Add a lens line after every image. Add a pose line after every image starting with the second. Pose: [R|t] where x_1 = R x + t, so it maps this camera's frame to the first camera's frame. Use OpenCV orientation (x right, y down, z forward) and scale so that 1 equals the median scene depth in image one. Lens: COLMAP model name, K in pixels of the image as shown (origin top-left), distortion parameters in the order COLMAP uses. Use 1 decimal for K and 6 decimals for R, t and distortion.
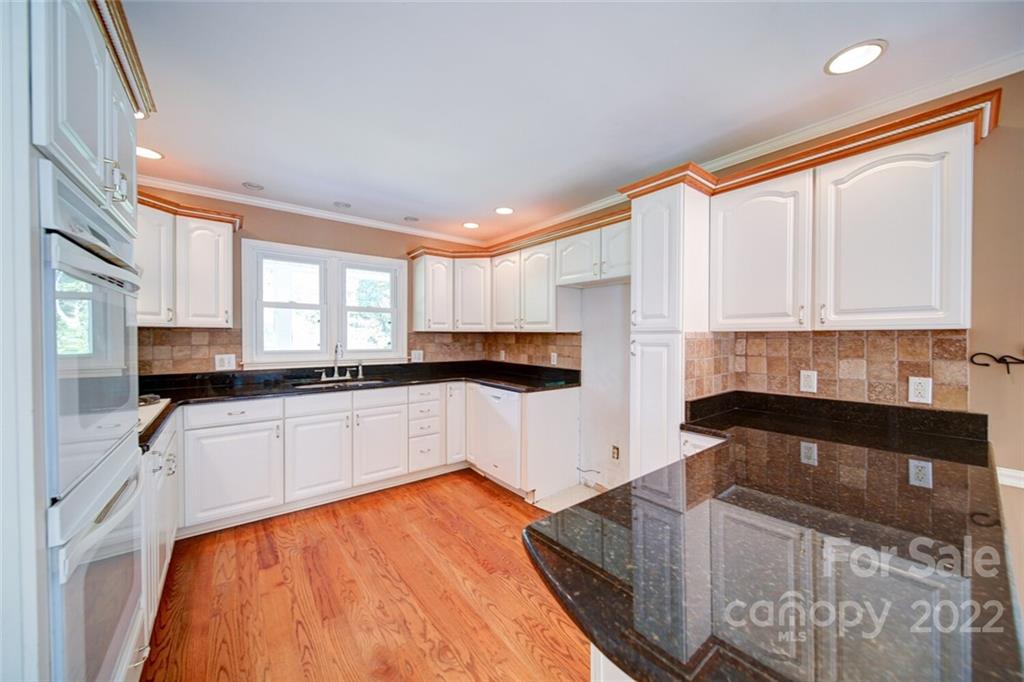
lens RADIAL K [[361.3, 0, 513.5], [0, 361.3, 339.8], [0, 0, 1]] dist [-0.000610, -0.000801]
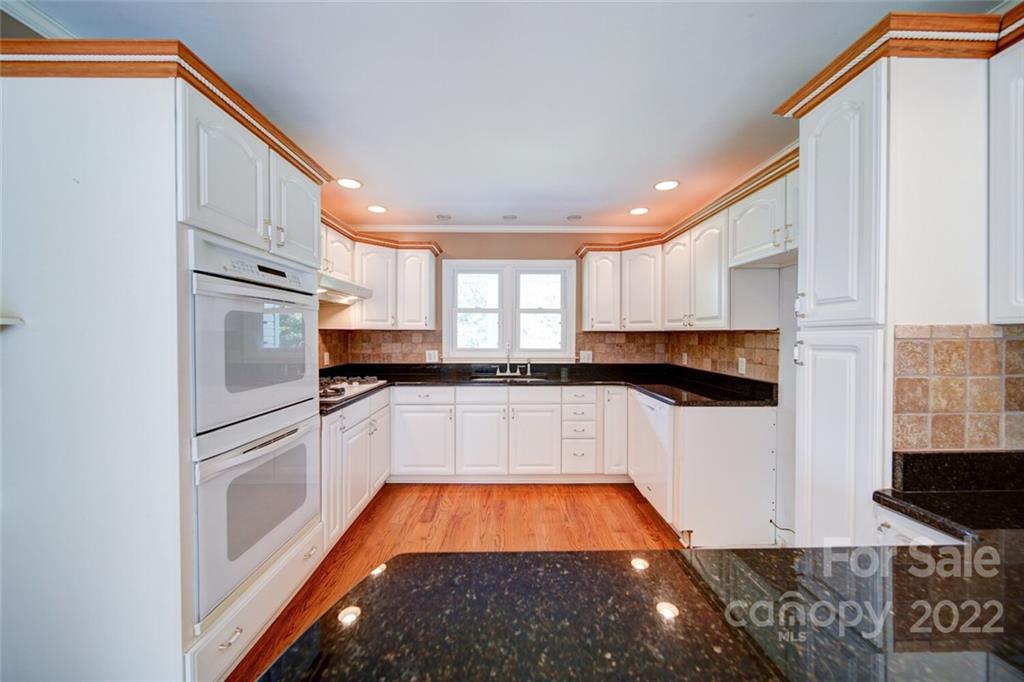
lens RADIAL K [[361.3, 0, 513.6], [0, 361.3, 339.2], [0, 0, 1]] dist [-0.000610, -0.000801]
pose [[0.797158, 0.002891, -0.603764, 0.221887], [-0.005465, 0.999982, -0.002428, 0.002340], [0.603746, 0.005236, 0.797159, 0.137312]]
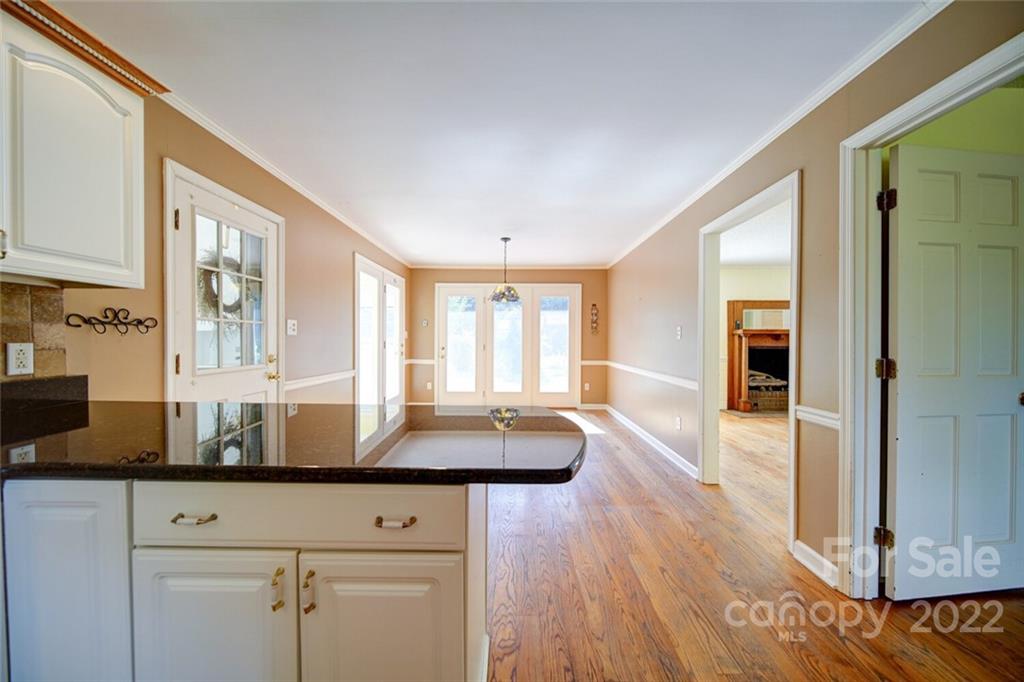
lens RADIAL K [[361.3, 0, 510.4], [0, 361.3, 341.9], [0, 0, 1]] dist [-0.000610, -0.000801]
pose [[-0.789368, -0.010328, 0.613834, -0.126653], [0.002330, 0.999801, 0.019819, 0.049533], [-0.613916, 0.017074, -0.789187, 0.538679]]
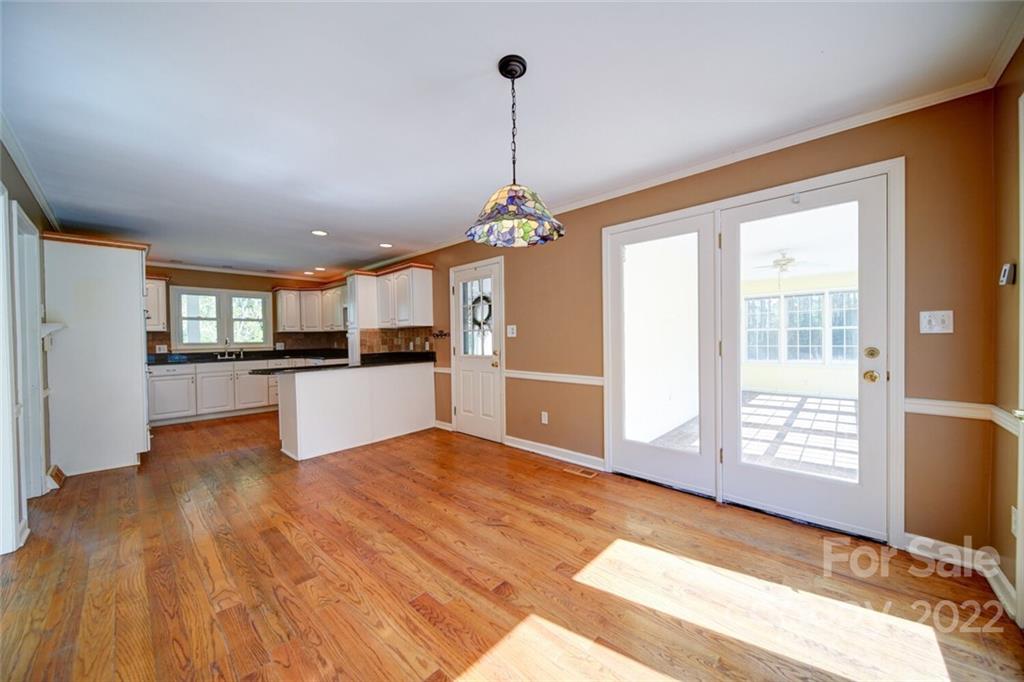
lens RADIAL K [[361.3, 0, 510.8], [0, 361.3, 339.6], [0, 0, 1]] dist [-0.000610, -0.000801]
pose [[0.987535, -0.022160, 0.155833, 0.755859], [0.023356, 0.999710, -0.005847, 0.066089], [-0.155658, 0.009414, 0.987766, -1.208529]]
